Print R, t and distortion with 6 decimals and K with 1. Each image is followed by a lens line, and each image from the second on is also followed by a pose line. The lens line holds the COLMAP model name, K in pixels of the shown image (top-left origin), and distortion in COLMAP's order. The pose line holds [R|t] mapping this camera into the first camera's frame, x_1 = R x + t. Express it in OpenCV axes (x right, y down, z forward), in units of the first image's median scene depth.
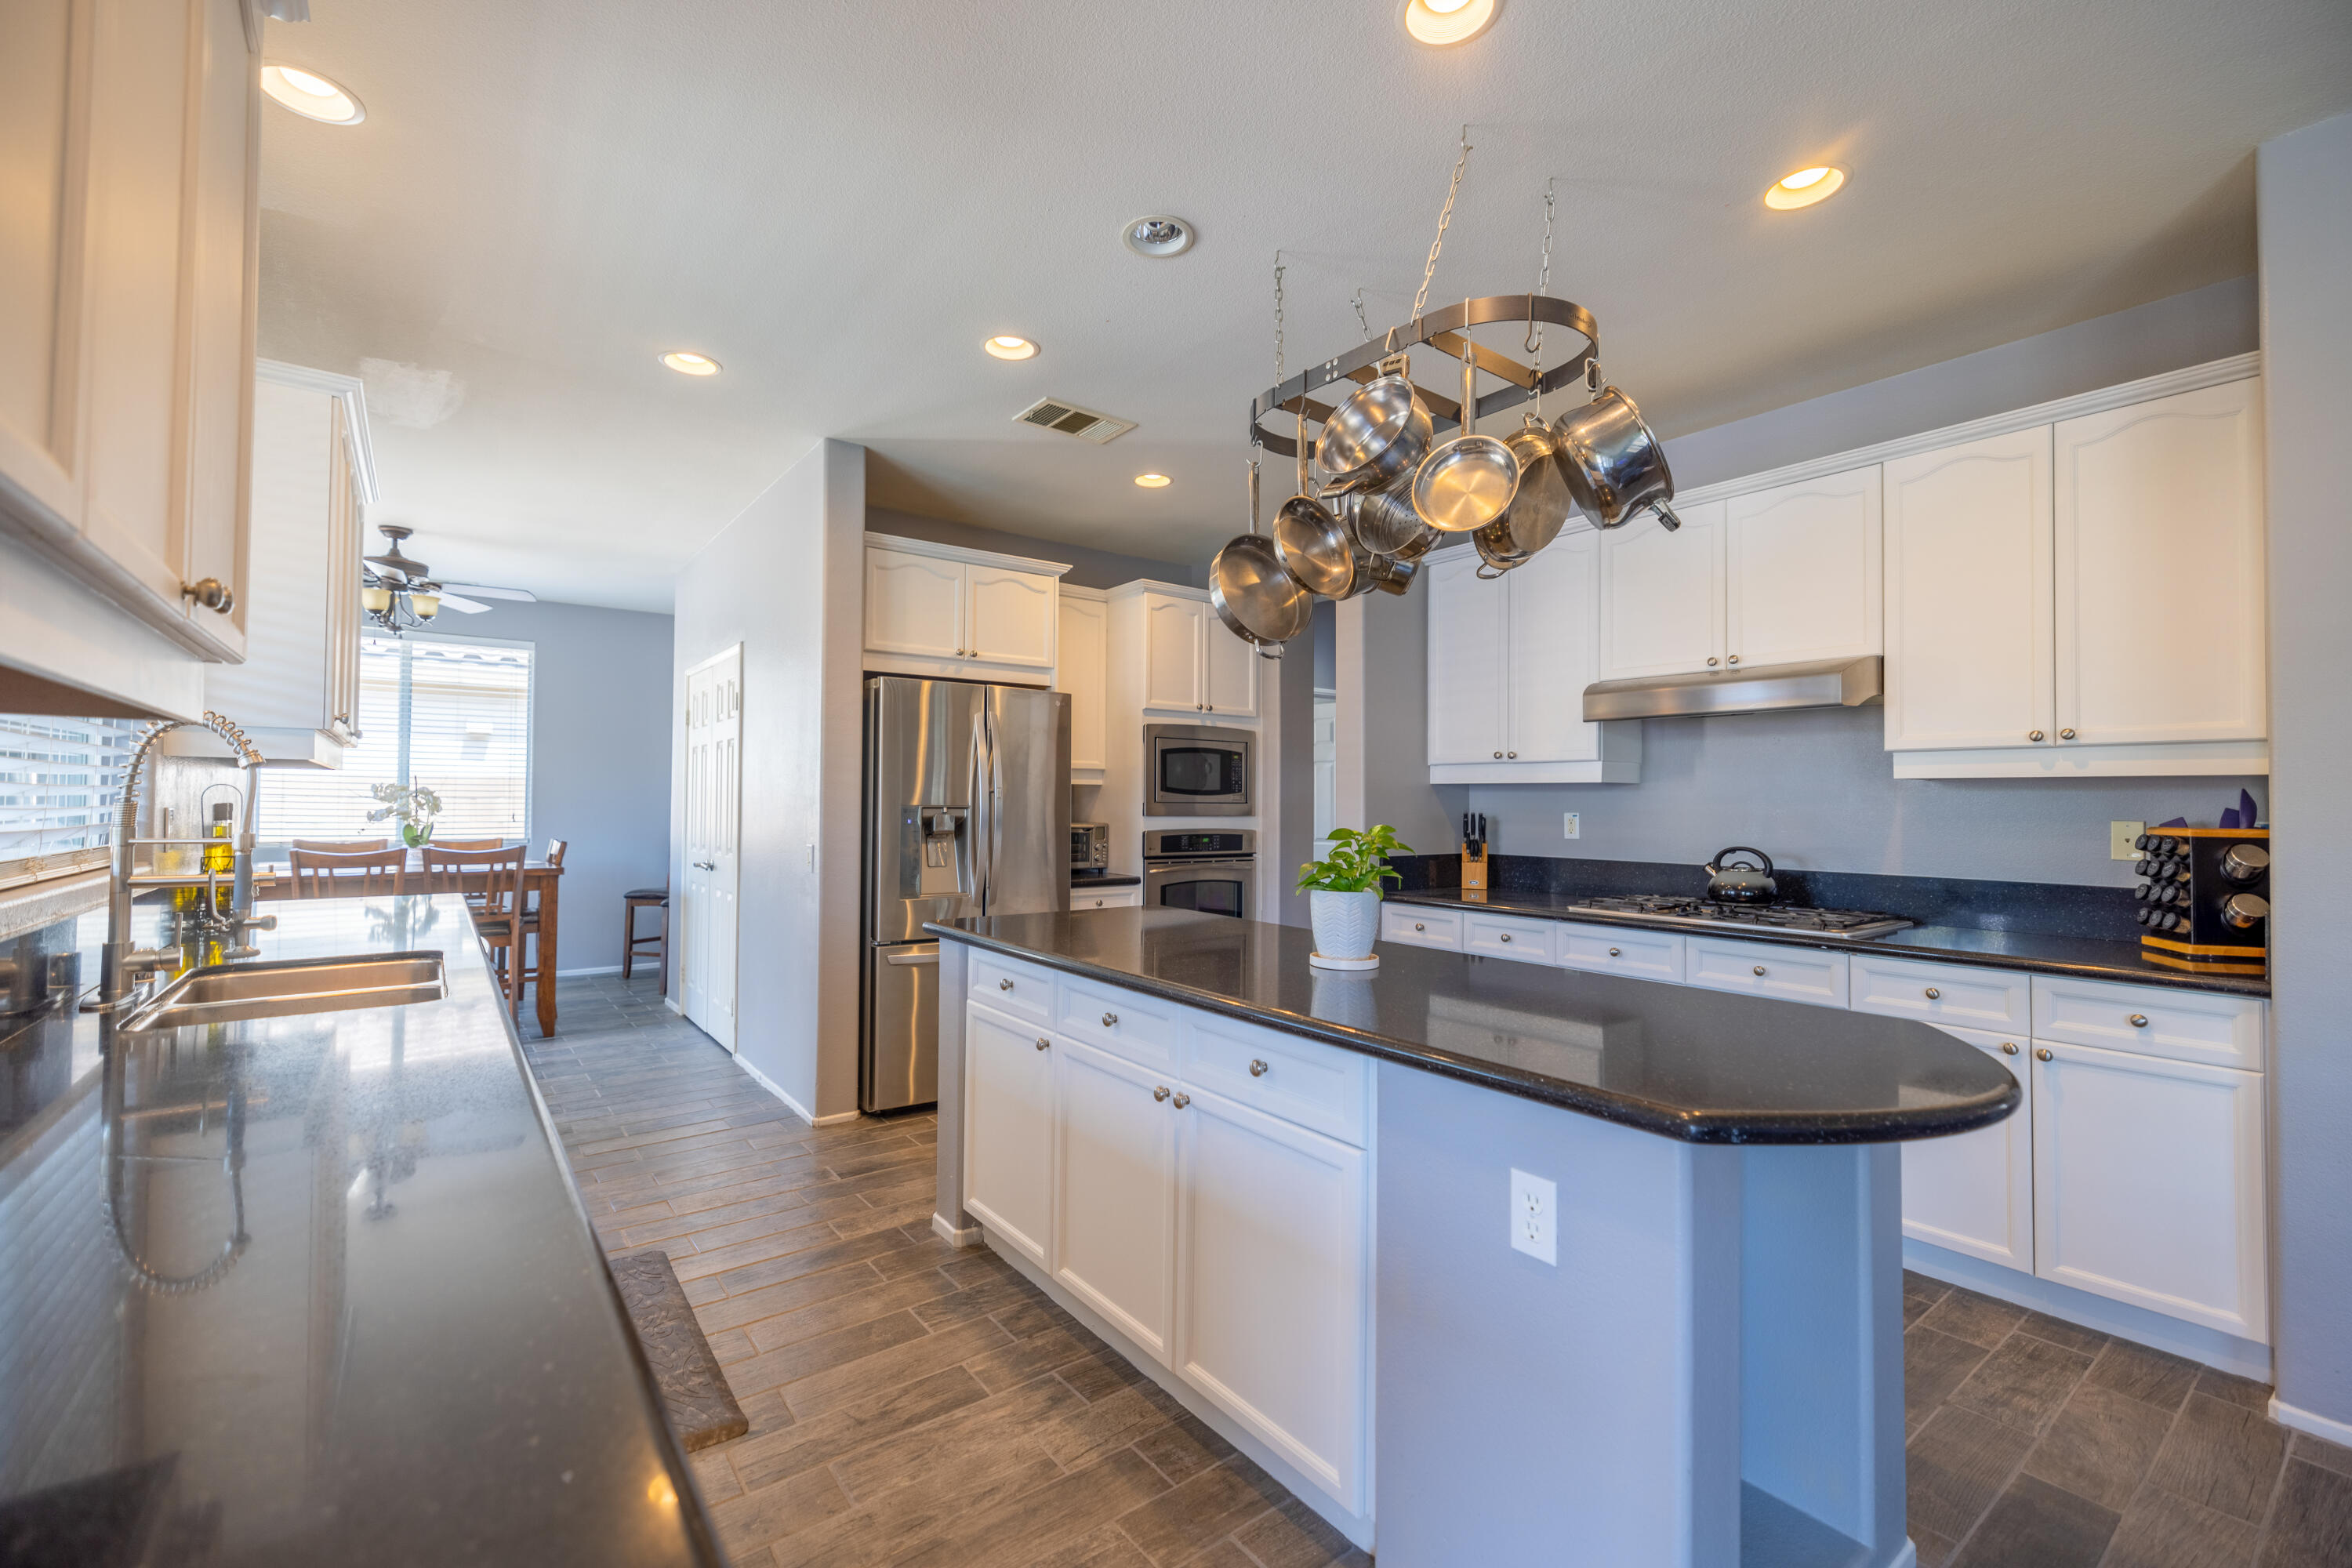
lens RADIAL K [[989.0, 0, 1173.1], [0, 989.0, 779.8], [0, 0, 1]] dist [0.008490, 0.000179]
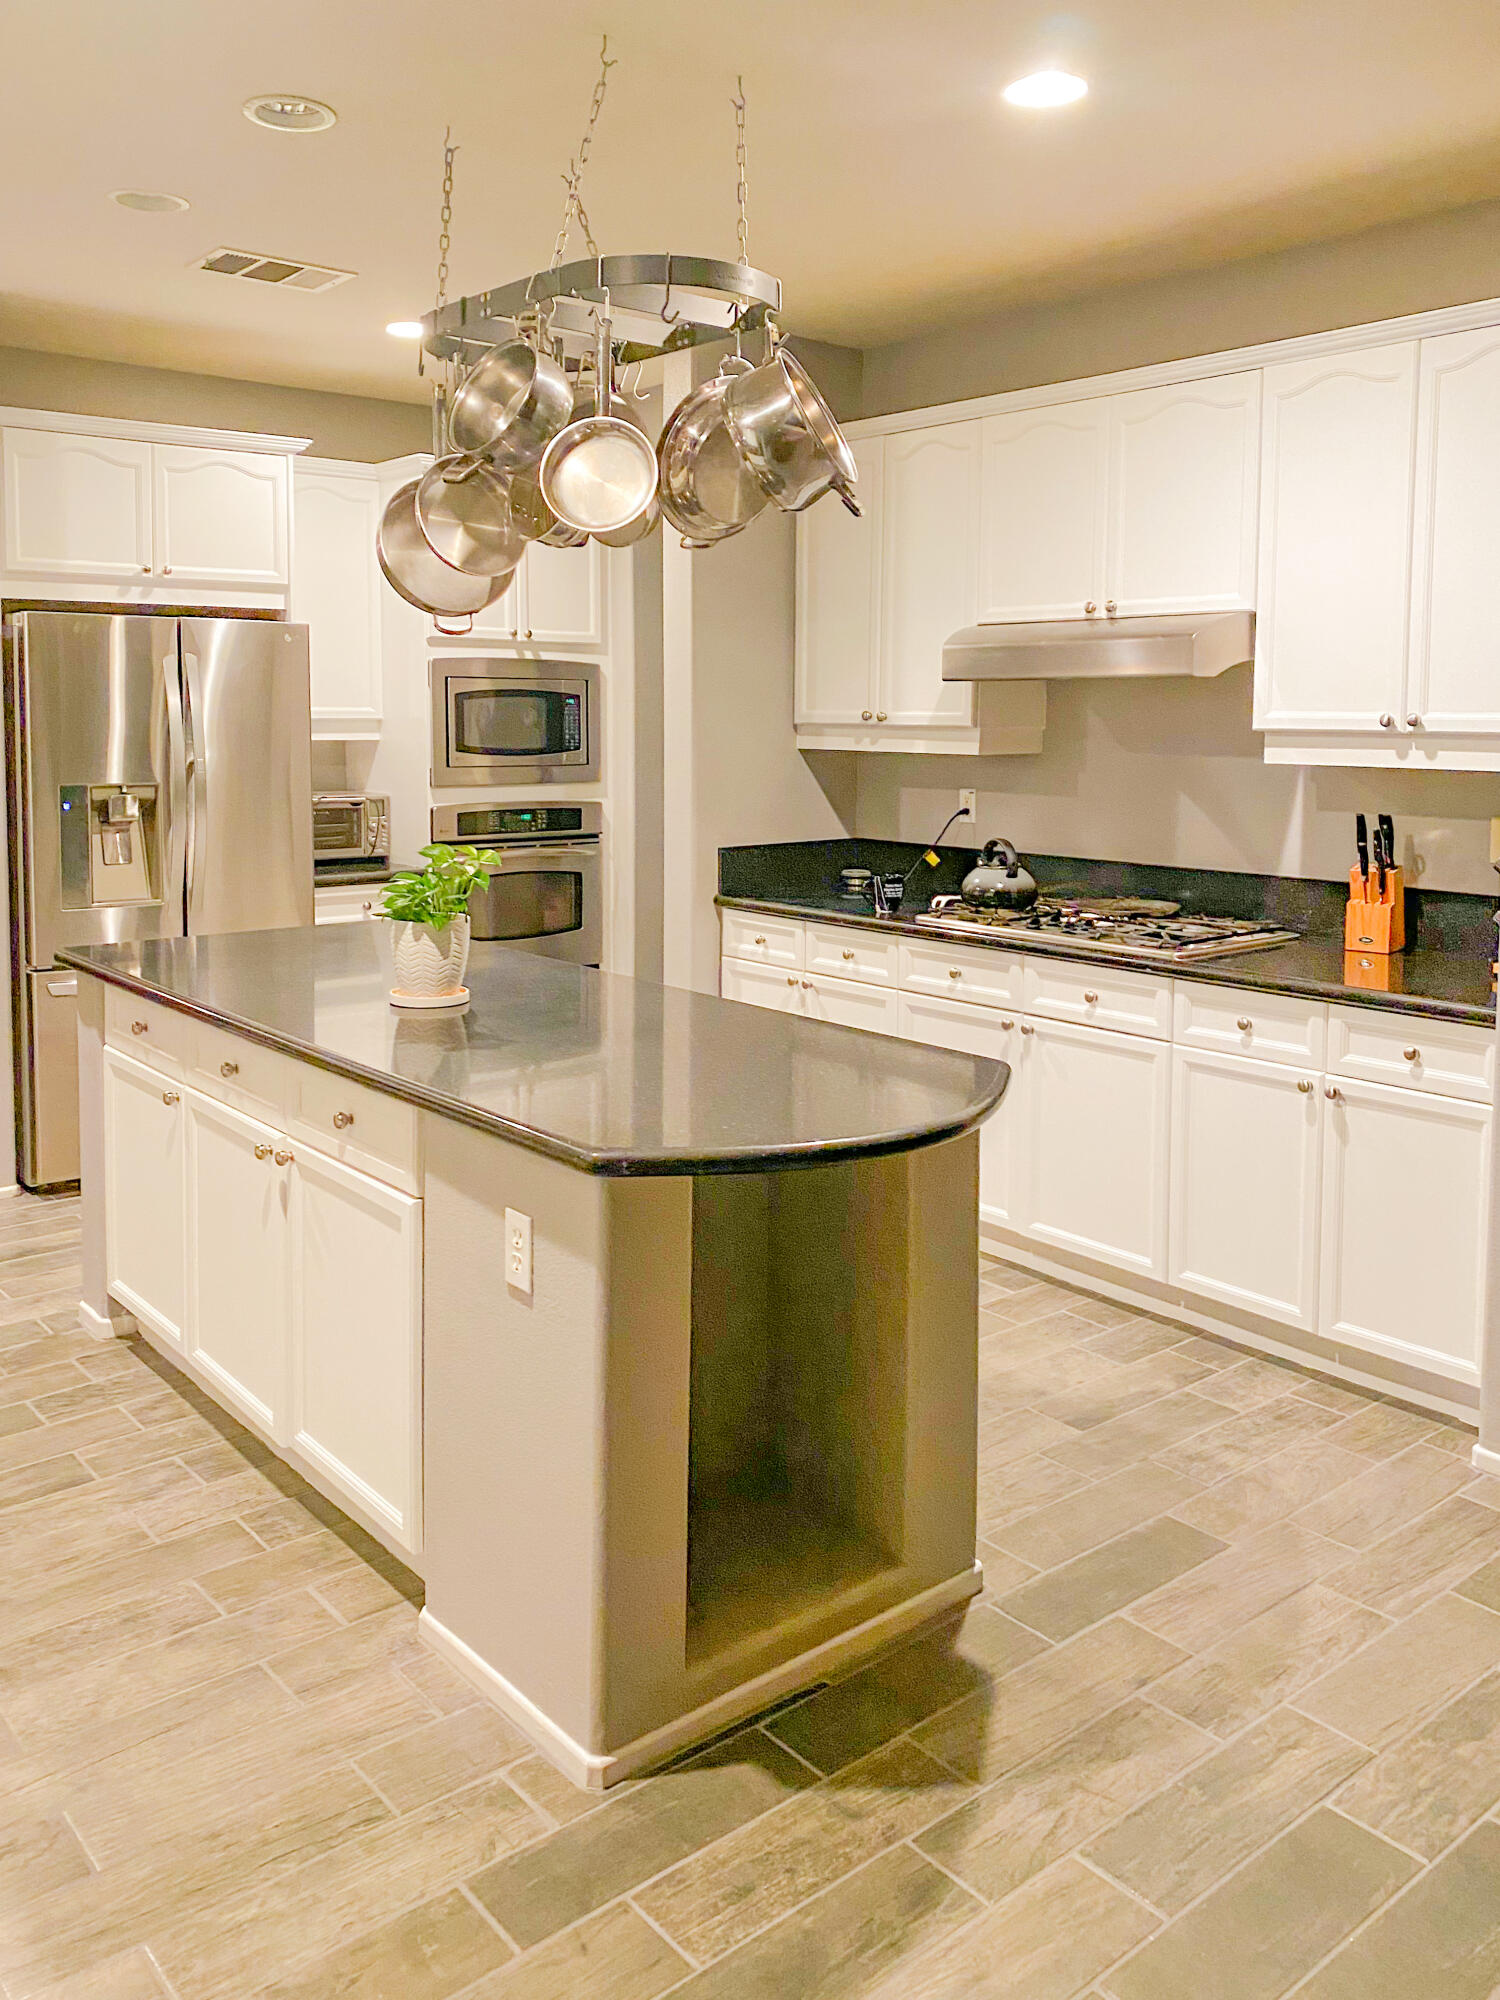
lens RADIAL K [[1600.2, 0, 743.3], [0, 1600.2, 819.7], [0, 0, 1]] dist [0.007155, -0.001538]
pose [[0.998823, -0.004698, 0.048276, 0.160854], [0.000295, 0.995868, 0.090812, -0.051779], [-0.048503, -0.090691, 0.994697, -0.202433]]
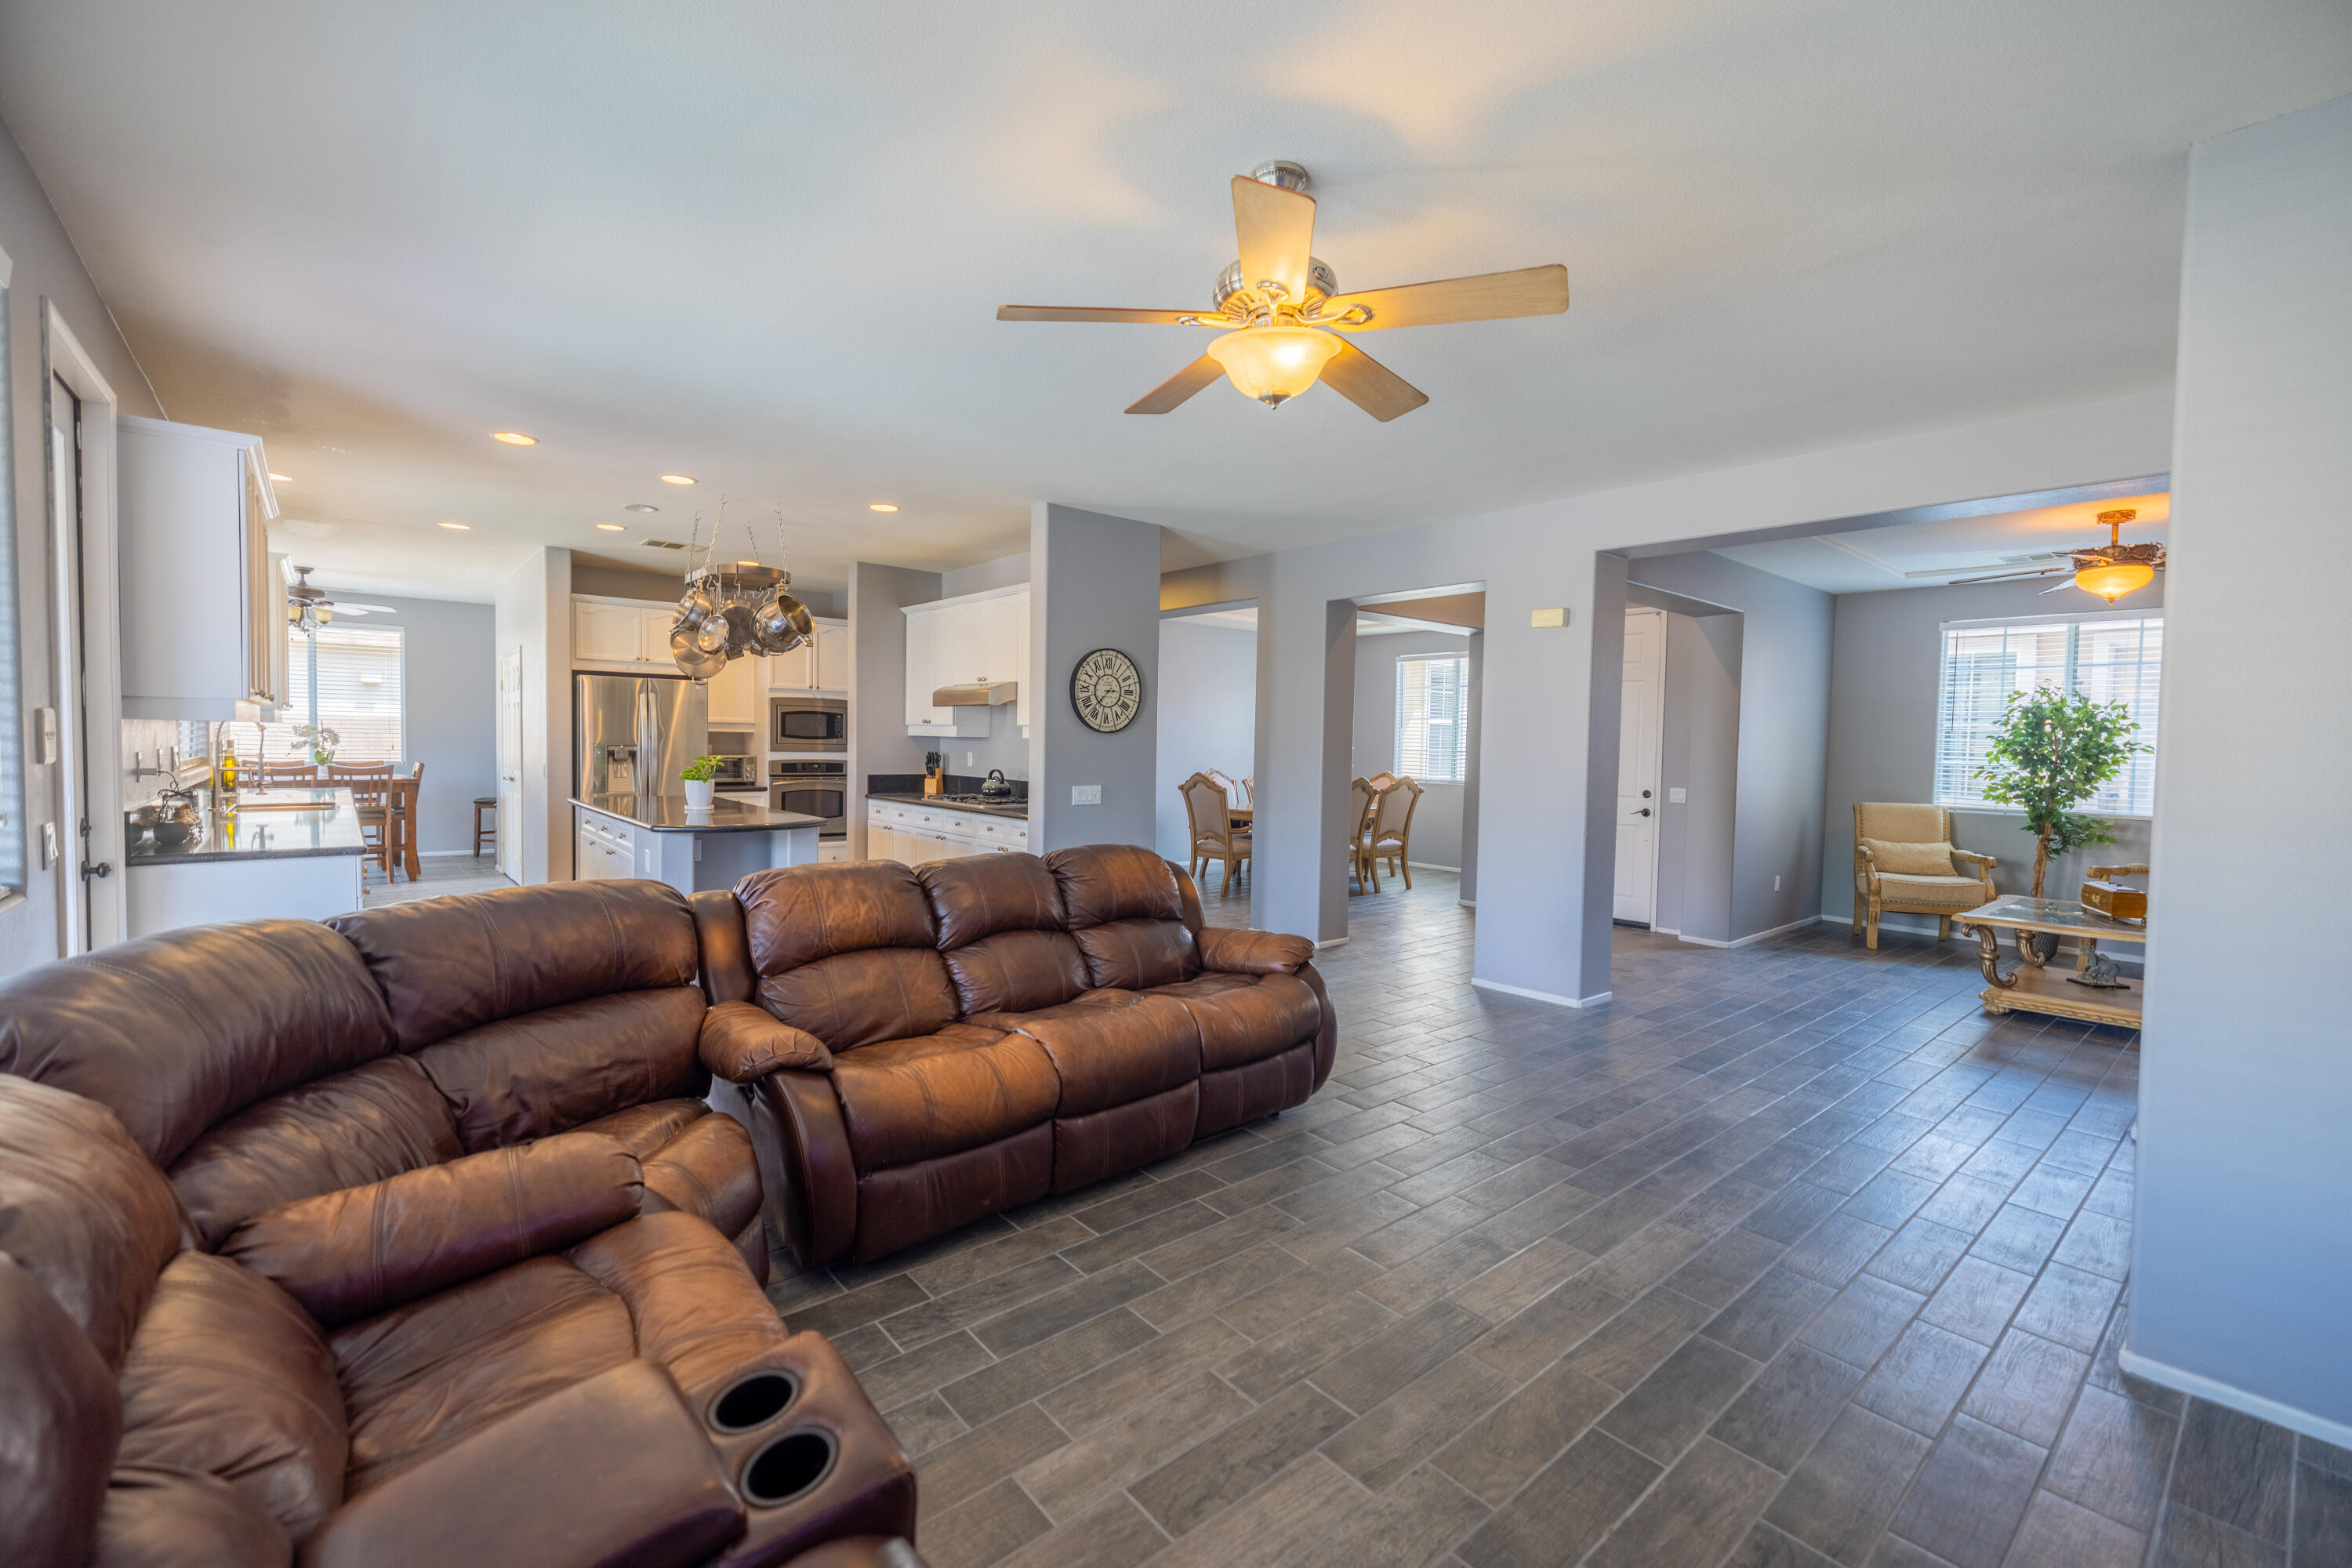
lens RADIAL K [[986.3, 0, 1176.0], [0, 986.3, 776.9], [0, 0, 1]] dist [0.003663, 0.000607]
pose [[0.998175, 0.009974, 0.059553, 0.646360], [-0.013609, 0.998048, 0.060950, -0.037236], [-0.058829, -0.061649, 0.996363, -0.842098]]
